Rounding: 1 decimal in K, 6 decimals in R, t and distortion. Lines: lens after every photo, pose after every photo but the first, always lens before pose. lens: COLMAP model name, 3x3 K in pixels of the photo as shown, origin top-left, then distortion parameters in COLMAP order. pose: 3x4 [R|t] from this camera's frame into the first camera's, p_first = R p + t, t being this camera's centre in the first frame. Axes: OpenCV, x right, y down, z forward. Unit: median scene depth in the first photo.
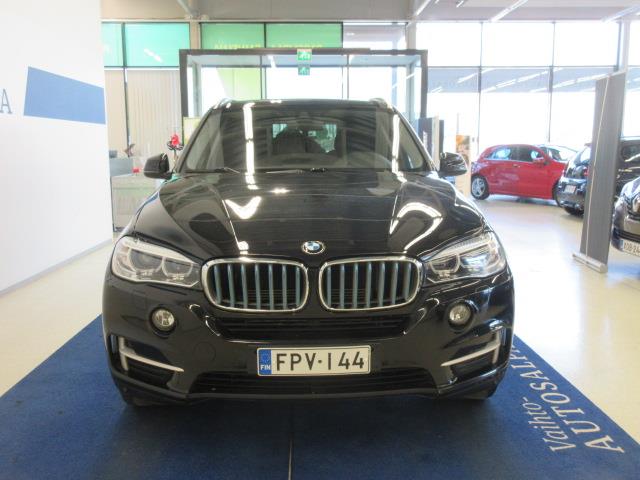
lens RADIAL K [[618.8, 0, 320.0], [0, 618.8, 240.0], [0, 0, 1]] dist [0.002588, 0.011826]
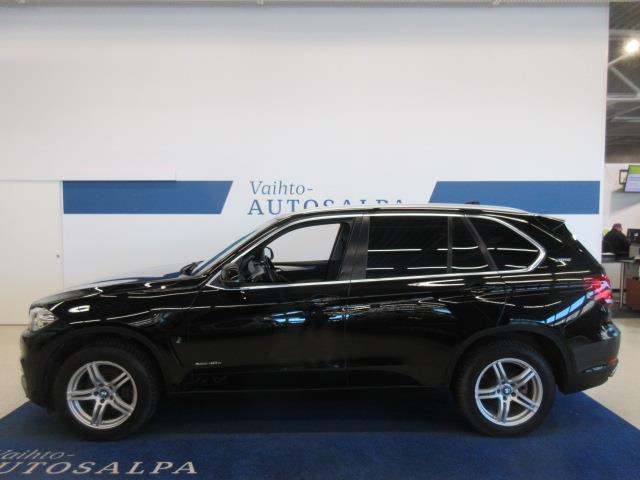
lens RADIAL K [[472.9, 0, 320.0], [0, 472.9, 240.0], [0, 0, 1]] dist [0.005690, 0.000796]
pose [[-0.027271, 0.047444, -0.998502, 1.326393], [-0.149377, 0.987464, 0.051000, -0.315709], [0.988404, 0.150544, -0.019842, 1.530068]]
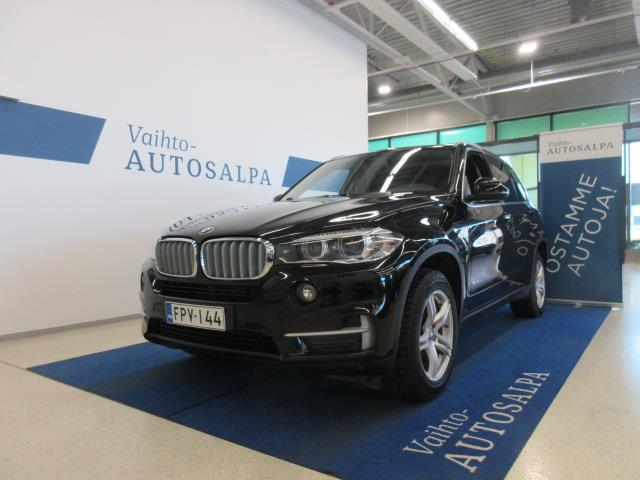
lens RADIAL K [[472.9, 0, 320.0], [0, 472.9, 240.0], [0, 0, 1]] dist [0.005690, 0.000796]
pose [[0.794402, -0.002231, -0.607388, 0.628492], [-0.076225, 0.991721, -0.103337, 0.093231], [0.602590, 0.128389, 0.787656, 0.274211]]
